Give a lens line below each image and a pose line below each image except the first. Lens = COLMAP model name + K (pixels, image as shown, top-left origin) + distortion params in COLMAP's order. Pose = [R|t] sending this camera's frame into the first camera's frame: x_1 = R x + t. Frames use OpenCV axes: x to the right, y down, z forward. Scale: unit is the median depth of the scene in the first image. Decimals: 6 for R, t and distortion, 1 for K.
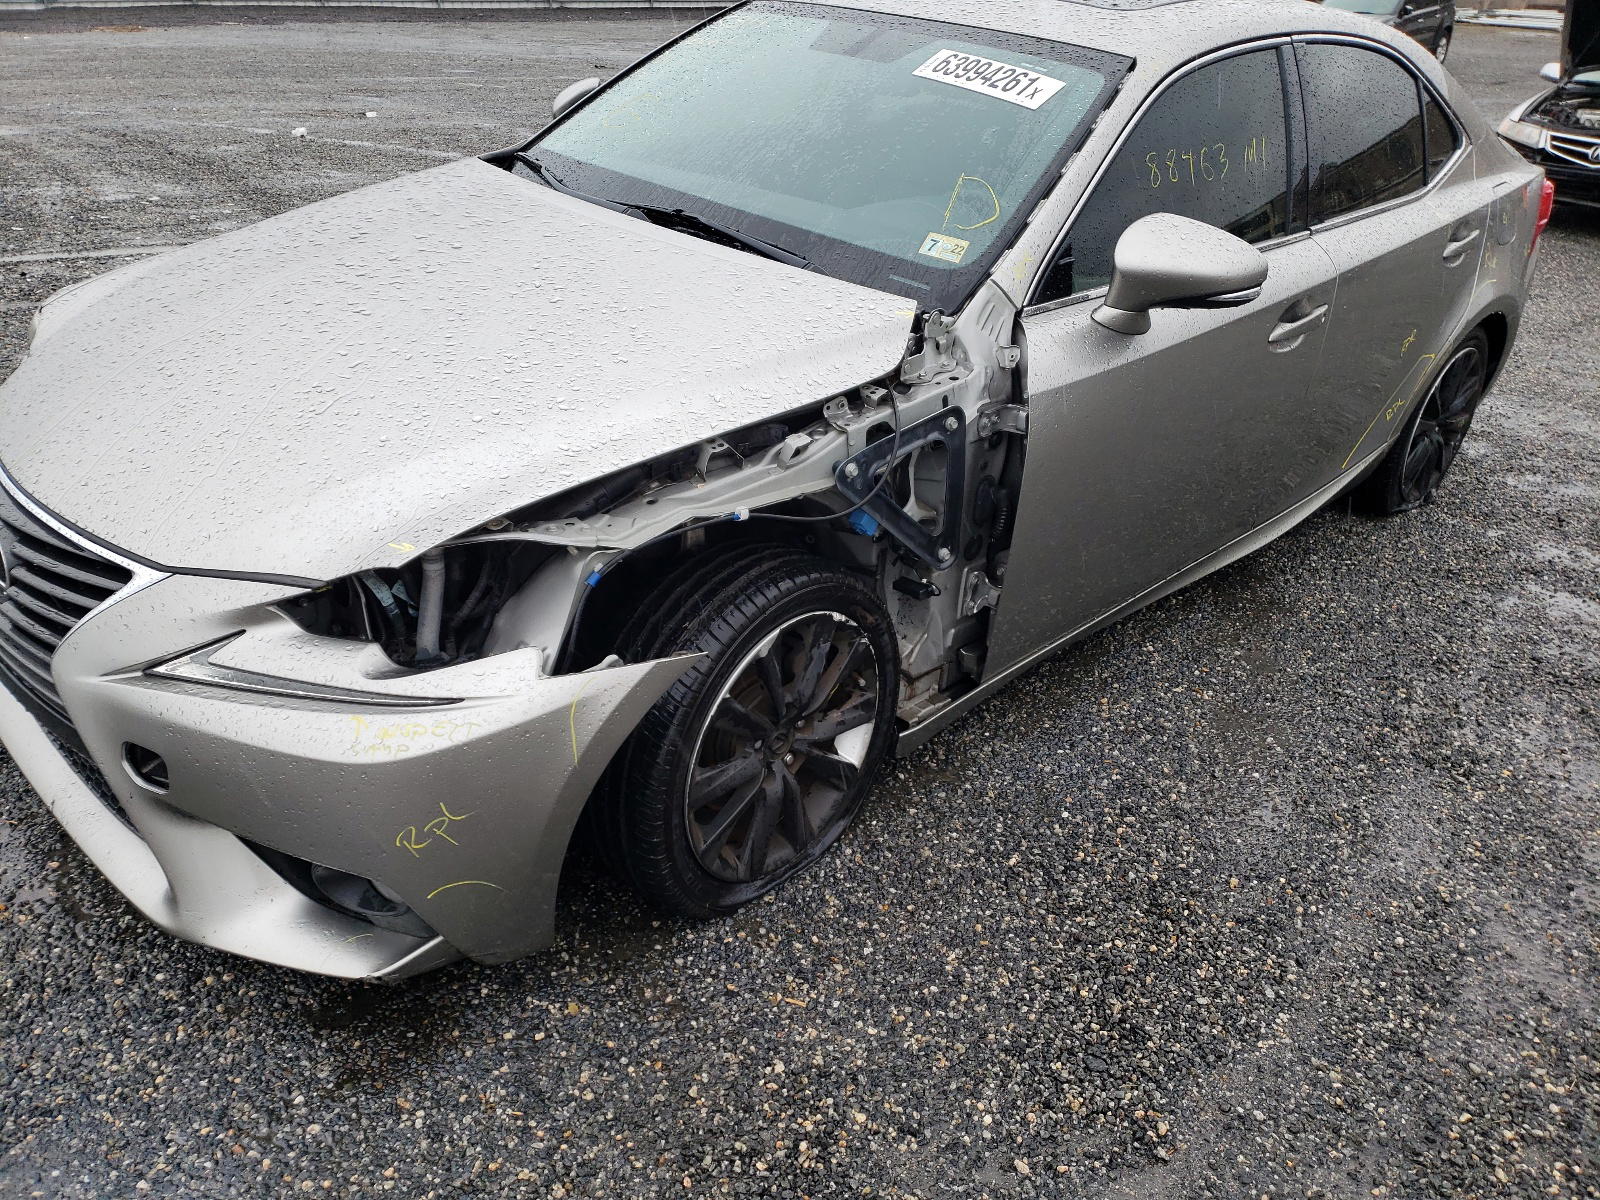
lens RADIAL K [[1167.4, 0, 772.2], [0, 1167.4, 603.5], [0, 0, 1]] dist [0.009494, 0.004974]
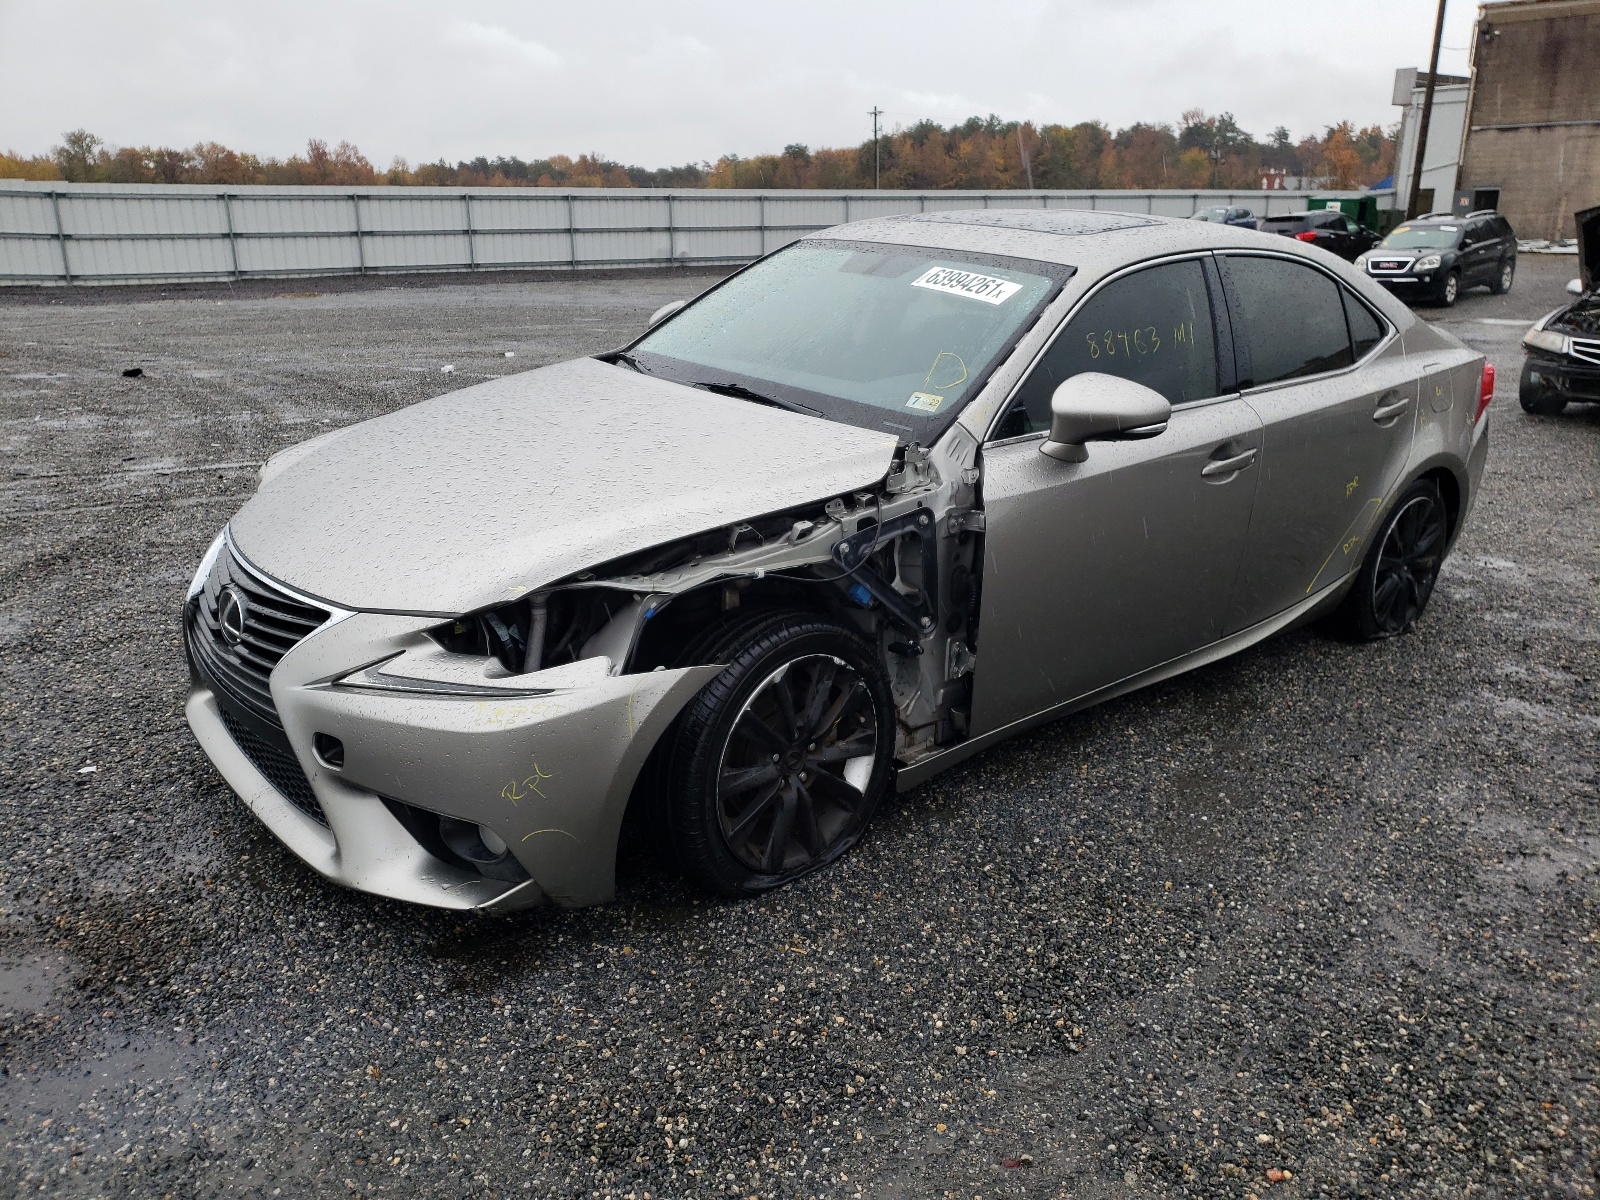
lens RADIAL K [[1223.5, 0, 800.0], [0, 1223.5, 600.0], [0, 0, 1]] dist [0.002844, -0.001522]
pose [[0.996856, -0.009376, -0.078677, 0.126354], [-0.006824, 0.979125, -0.203143, 0.230850], [0.078939, 0.203042, 0.975983, -0.373853]]
